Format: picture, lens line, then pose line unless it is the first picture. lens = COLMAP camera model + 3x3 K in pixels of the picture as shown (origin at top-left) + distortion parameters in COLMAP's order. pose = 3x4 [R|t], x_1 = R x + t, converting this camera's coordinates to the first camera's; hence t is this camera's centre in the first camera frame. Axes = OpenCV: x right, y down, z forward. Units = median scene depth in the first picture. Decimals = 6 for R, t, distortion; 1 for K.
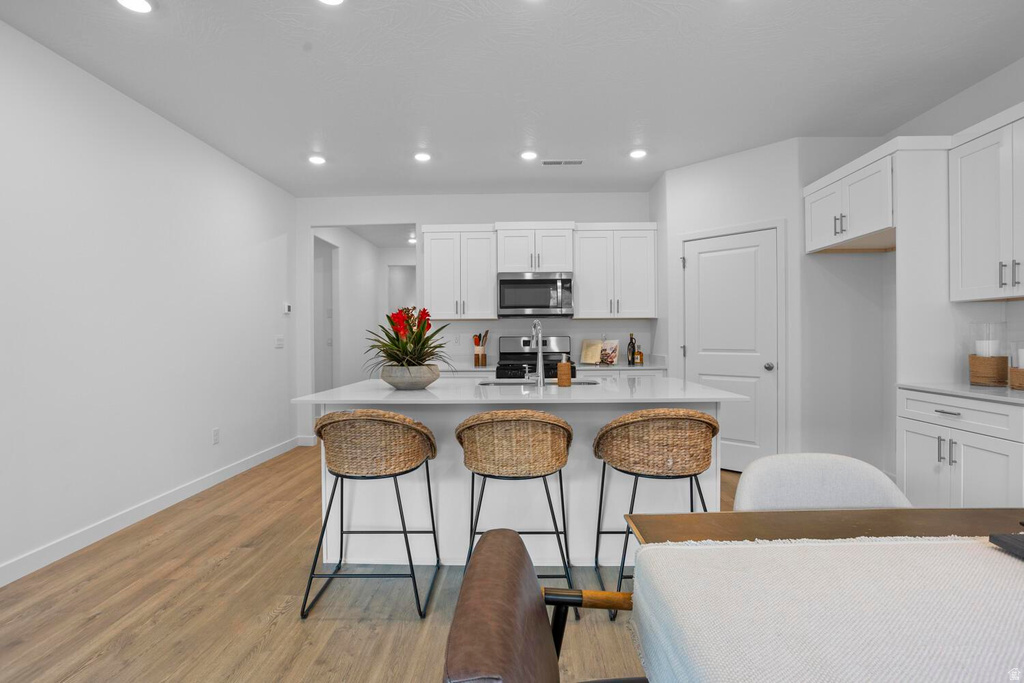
lens RADIAL K [[509.4, 0, 512.8], [0, 509.4, 337.1], [0, 0, 1]] dist [-0.058587, 0.032685]
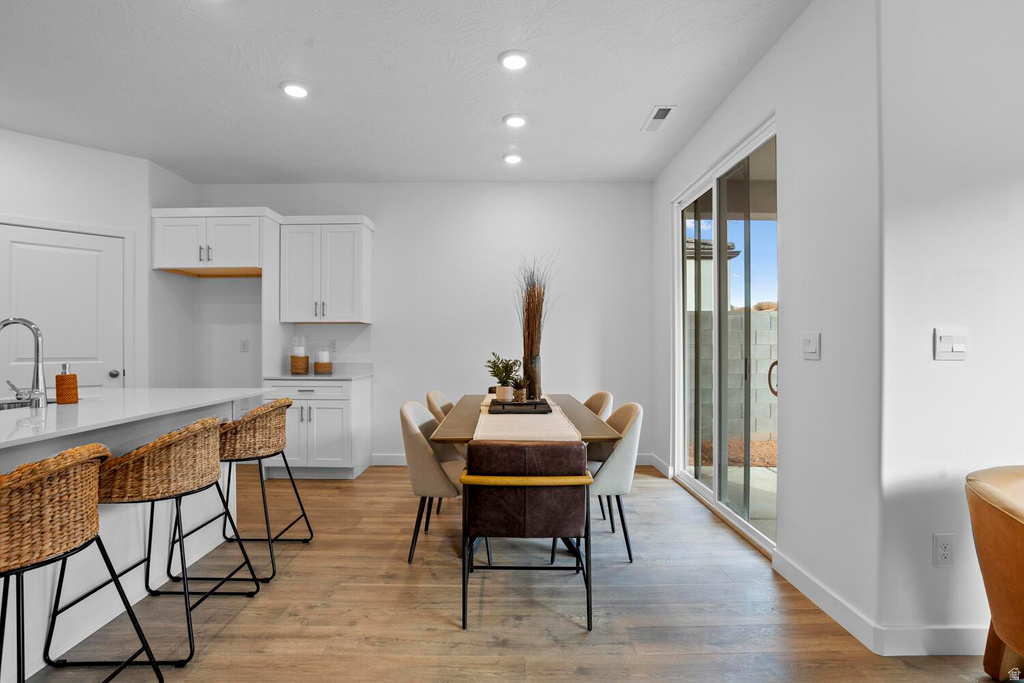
lens RADIAL K [[502.6, 0, 512.0], [0, 502.6, 341.5], [0, 0, 1]] dist [-0.025749, 0.000091]
pose [[-0.027434, 0.012248, 0.999549, -0.443022], [0.000272, 0.999925, -0.012245, 0.005623], [-0.999624, -0.000064, -0.027435, 0.204317]]
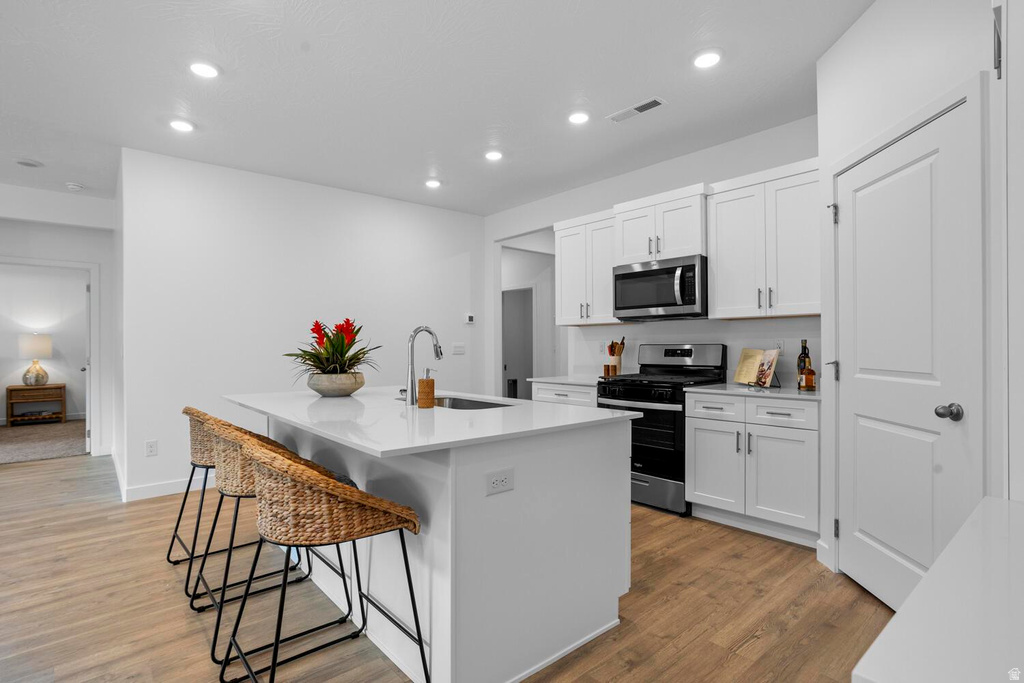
lens RADIAL K [[502.6, 0, 512.0], [0, 502.6, 341.5], [0, 0, 1]] dist [-0.025749, 0.000091]
pose [[0.671340, -0.003032, -0.741143, 0.505944], [-0.000117, 0.999991, -0.004197, -0.002514], [0.741149, 0.002904, 0.671334, 0.361717]]
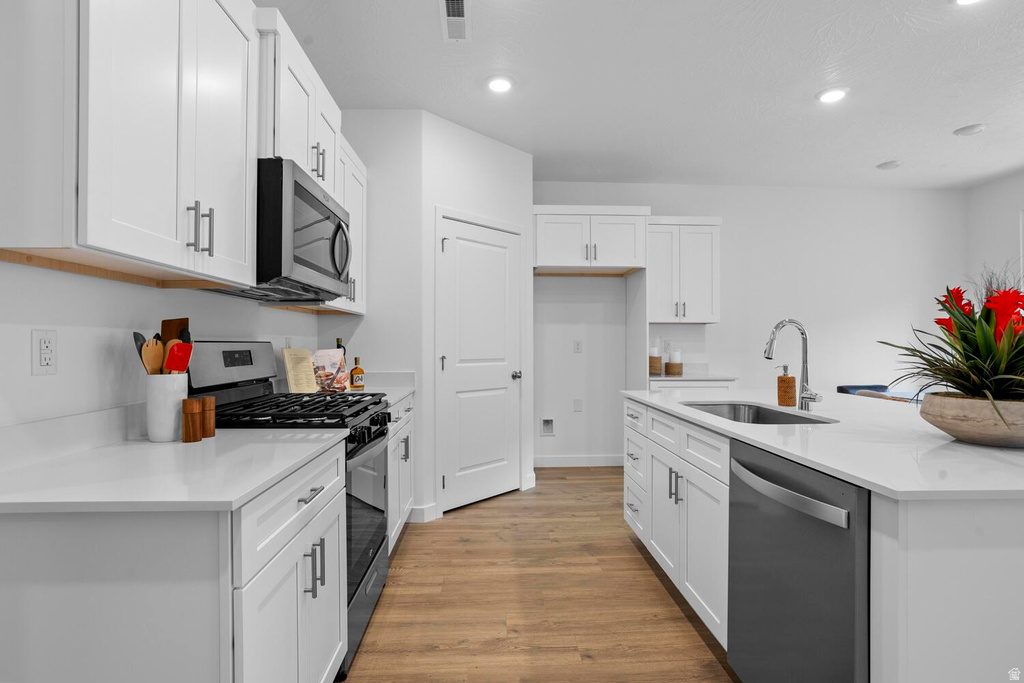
lens RADIAL K [[509.4, 0, 512.8], [0, 509.4, 337.1], [0, 0, 1]] dist [-0.058587, 0.032685]
pose [[-0.066464, 0.019770, 0.997593, -0.414841], [-0.000623, 0.999803, -0.019855, 0.003788], [-0.997789, -0.001941, -0.066439, 0.946579]]
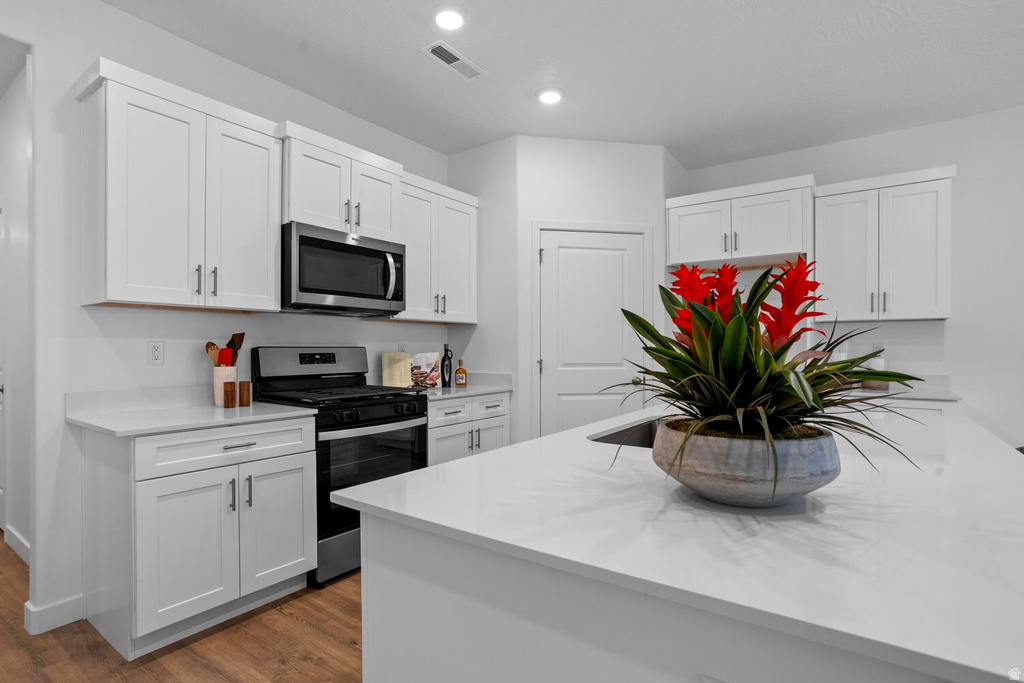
lens RADIAL K [[509.4, 0, 512.8], [0, 509.4, 337.1], [0, 0, 1]] dist [-0.058587, 0.032685]
pose [[0.564689, 0.023273, 0.824976, -0.346705], [-0.005408, 0.999685, -0.024500, 0.001057], [-0.825286, 0.009373, 0.564637, 0.584262]]
